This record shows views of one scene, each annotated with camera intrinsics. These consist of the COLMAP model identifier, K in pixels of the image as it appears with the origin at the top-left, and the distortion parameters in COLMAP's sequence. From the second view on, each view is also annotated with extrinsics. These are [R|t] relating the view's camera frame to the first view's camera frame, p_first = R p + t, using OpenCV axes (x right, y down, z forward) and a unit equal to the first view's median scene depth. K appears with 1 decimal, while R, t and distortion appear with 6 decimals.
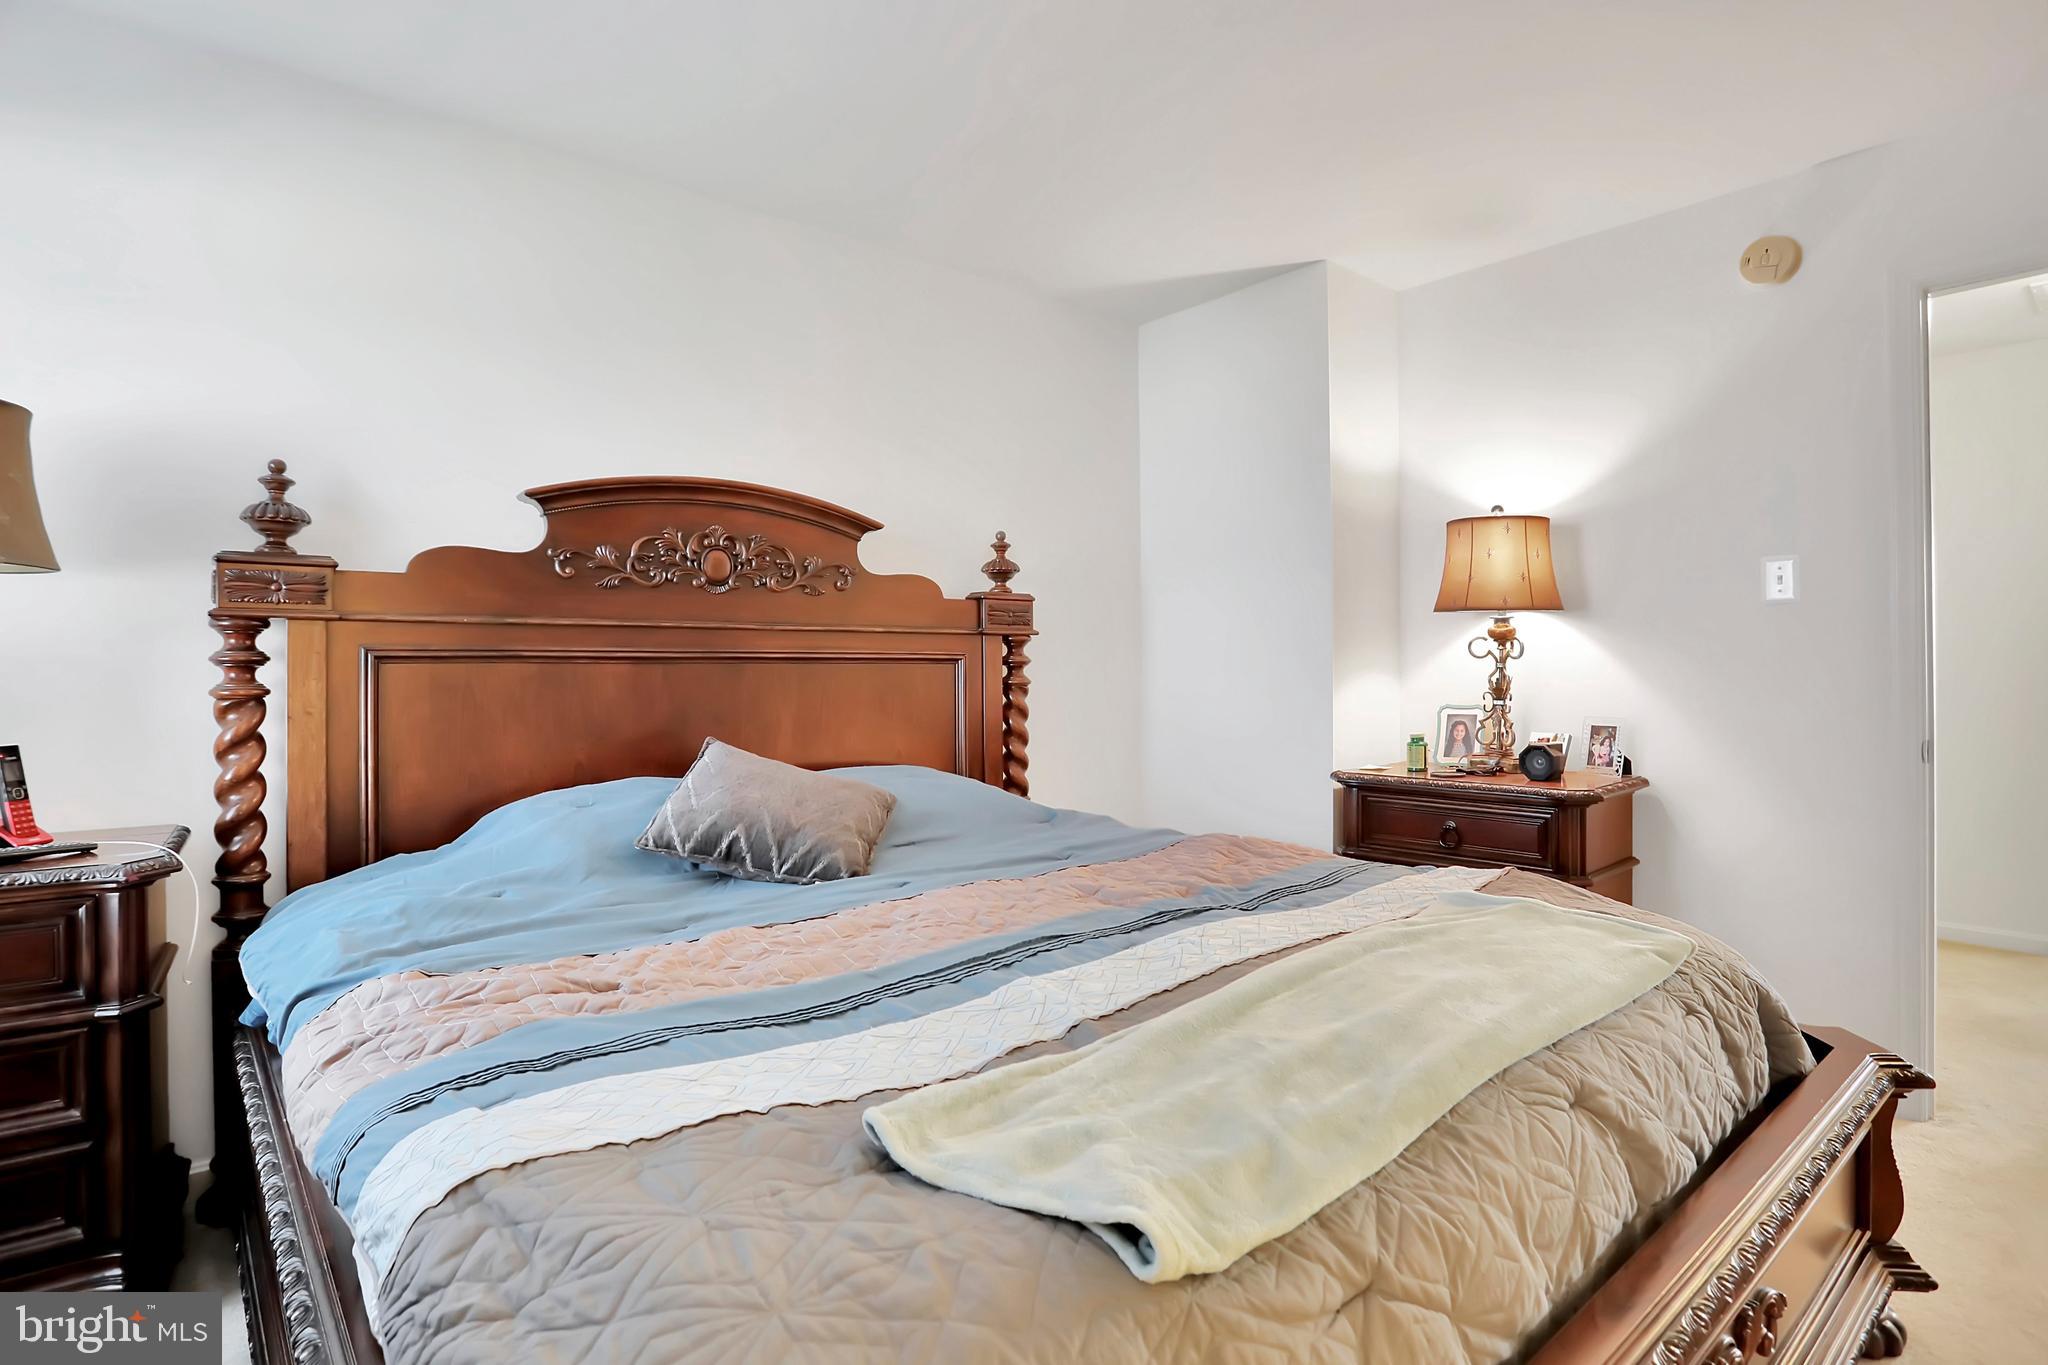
lens RADIAL K [[1020.7, 0, 1013.0], [0, 1020.7, 671.0], [0, 0, 1]] dist [-0.001566, -0.000092]
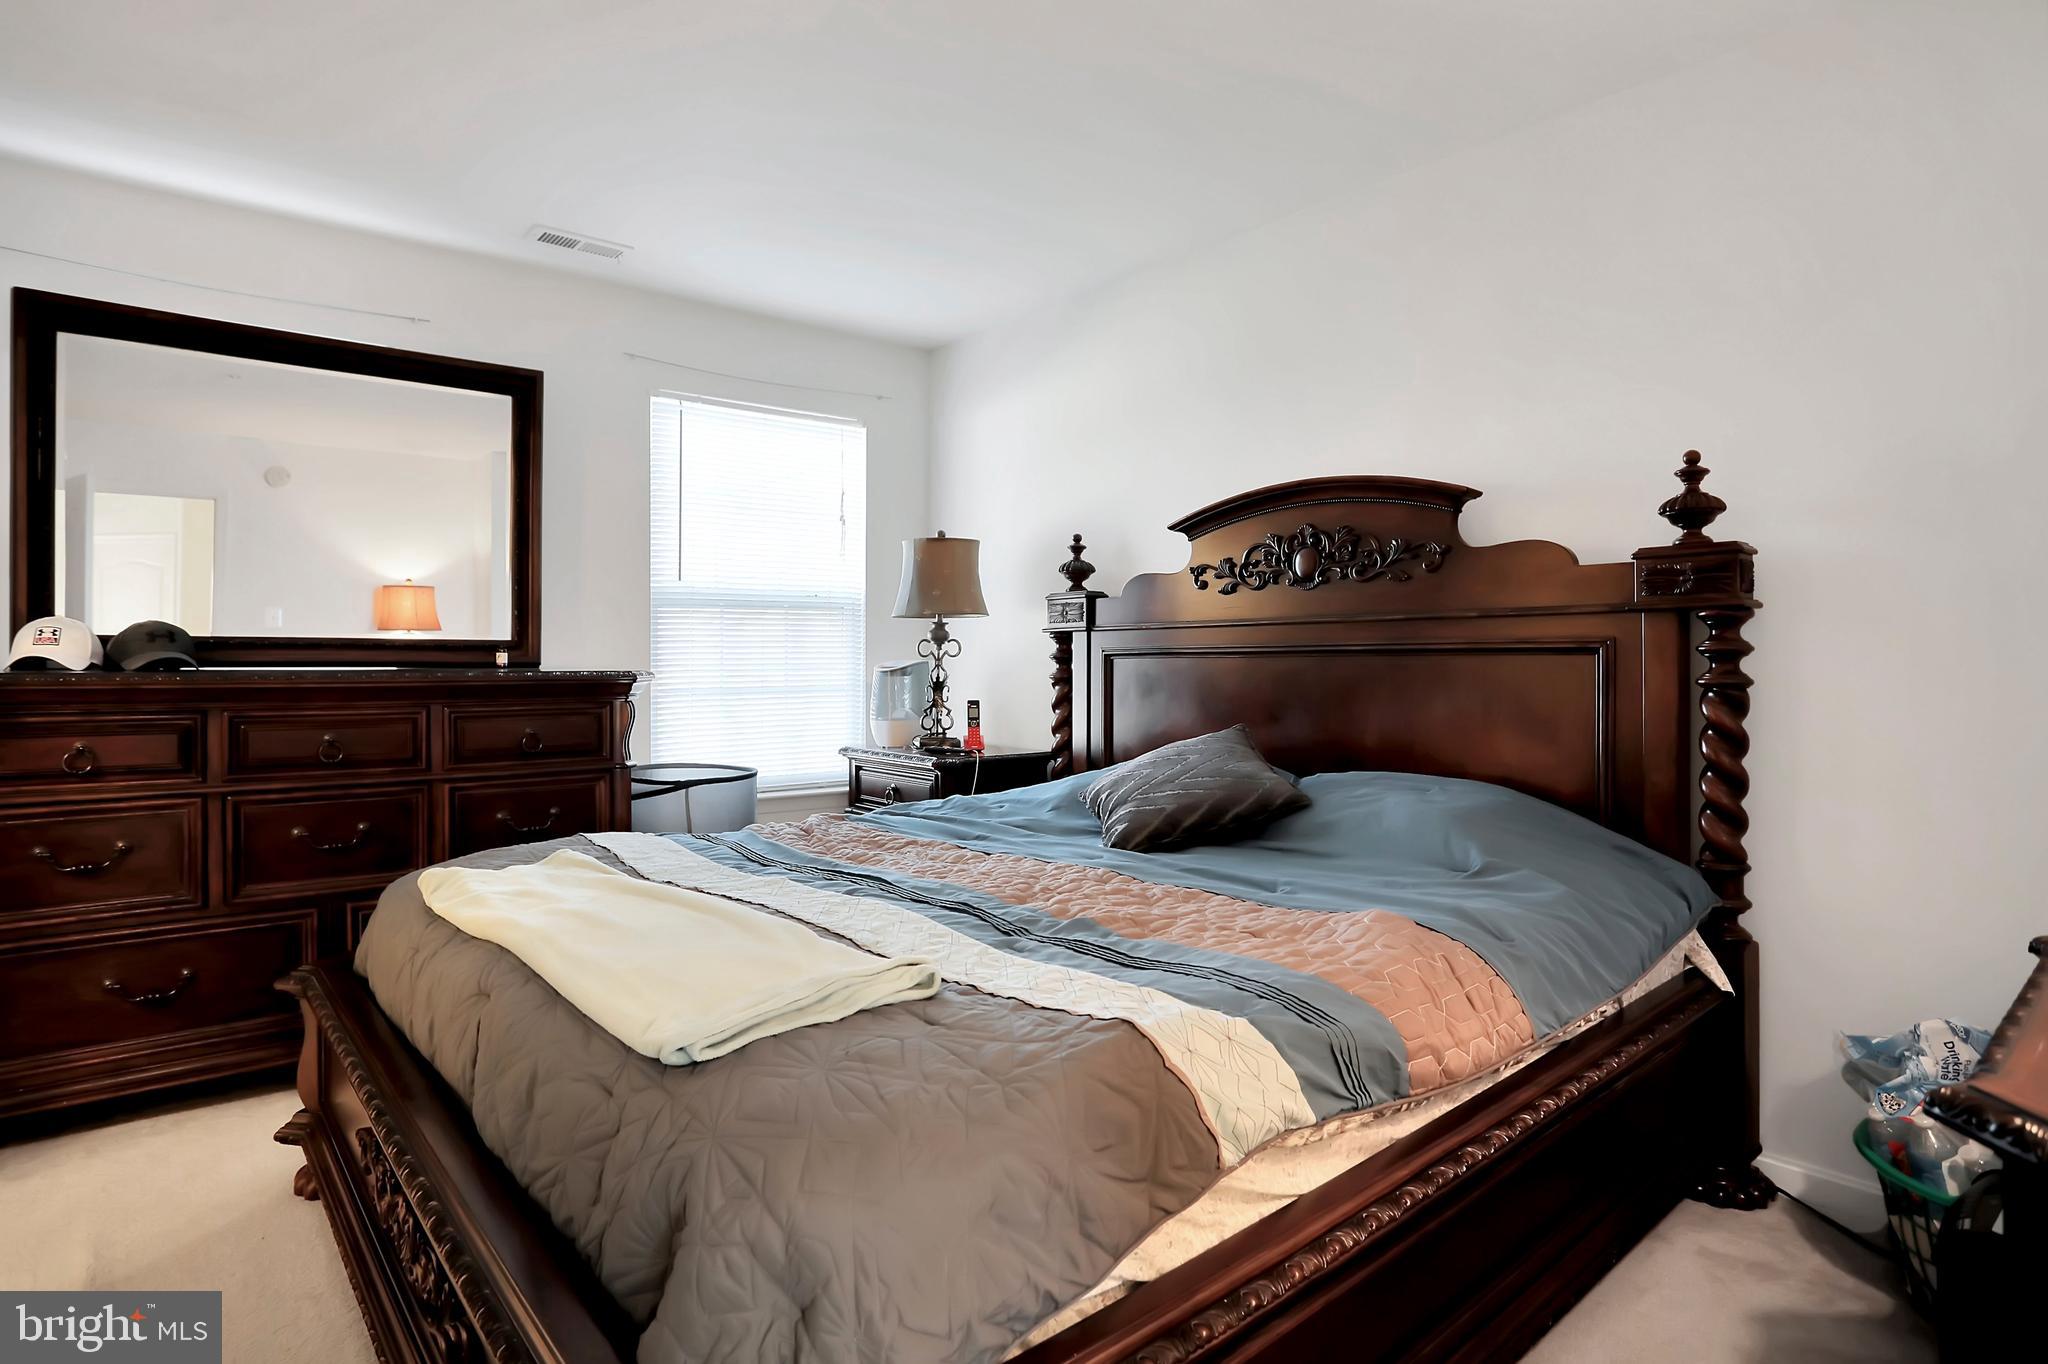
lens RADIAL K [[1136.0, 0, 1014.7], [0, 1136.0, 680.0], [0, 0, 1]] dist [0.005312, 0.000294]
pose [[0.027240, 0.017175, -0.999481, 0.708508], [0.001232, 0.999851, 0.017215, -0.003689], [0.999628, -0.001701, 0.027215, 0.558751]]
